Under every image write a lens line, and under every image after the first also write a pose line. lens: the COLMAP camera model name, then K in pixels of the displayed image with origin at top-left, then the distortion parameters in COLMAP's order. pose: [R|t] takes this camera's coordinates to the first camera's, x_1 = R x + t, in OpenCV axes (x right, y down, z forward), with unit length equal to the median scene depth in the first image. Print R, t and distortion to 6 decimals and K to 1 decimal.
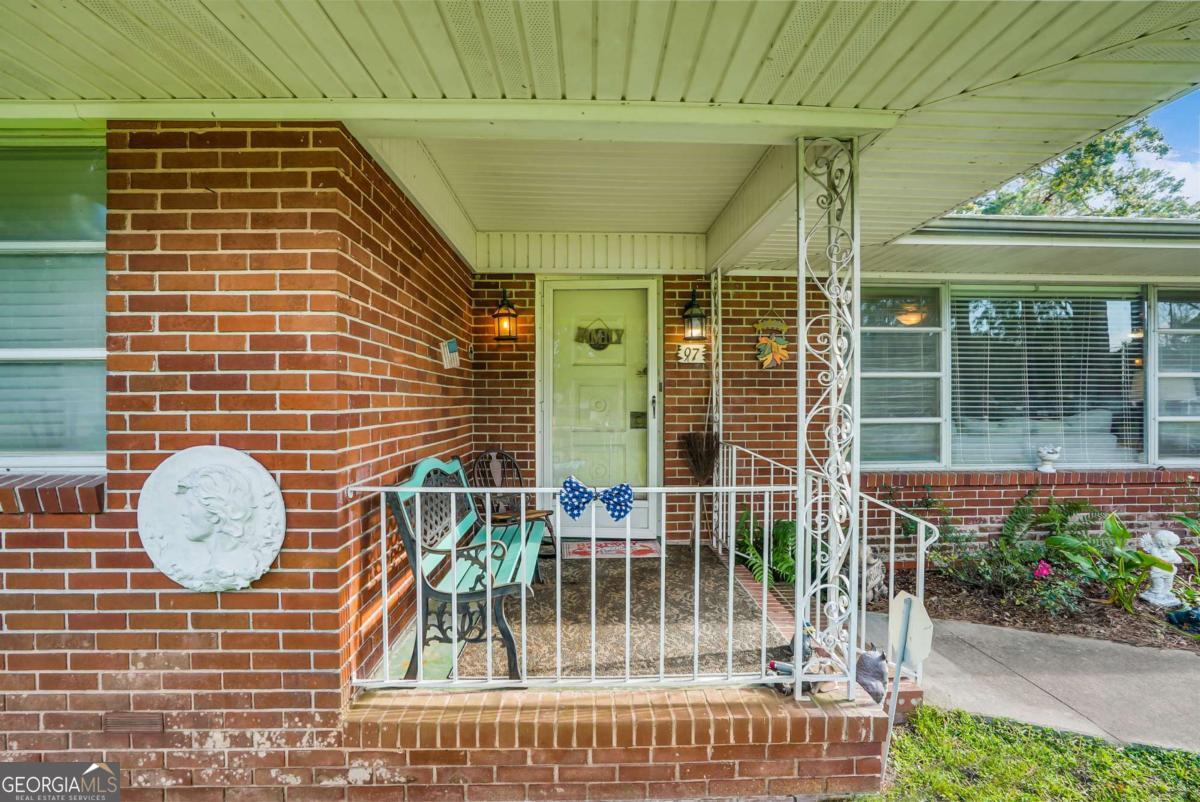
lens RADIAL K [[559.1, 0, 602.4], [0, 559.1, 400.7], [0, 0, 1]] dist [-0.062338, 0.022672]
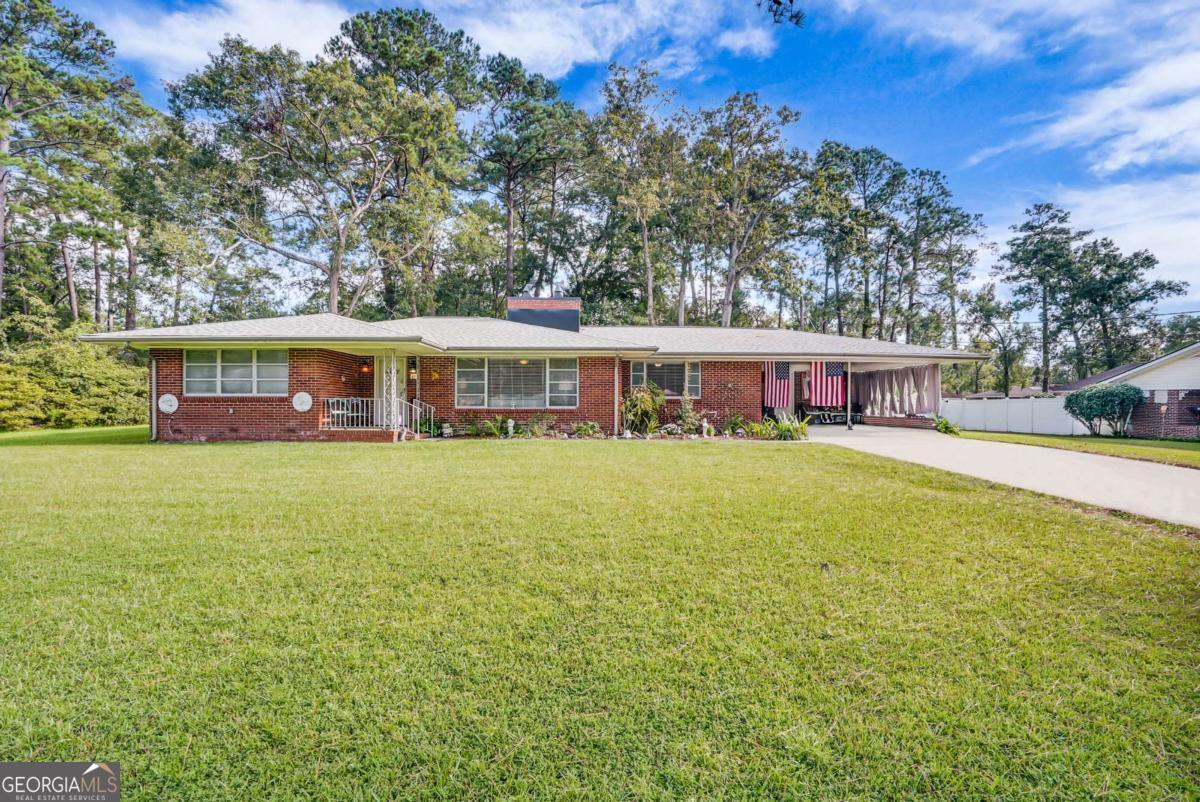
lens RADIAL K [[559.1, 0, 602.4], [0, 559.1, 400.7], [0, 0, 1]] dist [-0.062338, 0.022672]
pose [[0.999960, 0.005863, -0.006780, 1.751884], [-0.005899, 0.999968, -0.005321, 0.109381], [0.006748, 0.005360, 0.999963, -3.309117]]
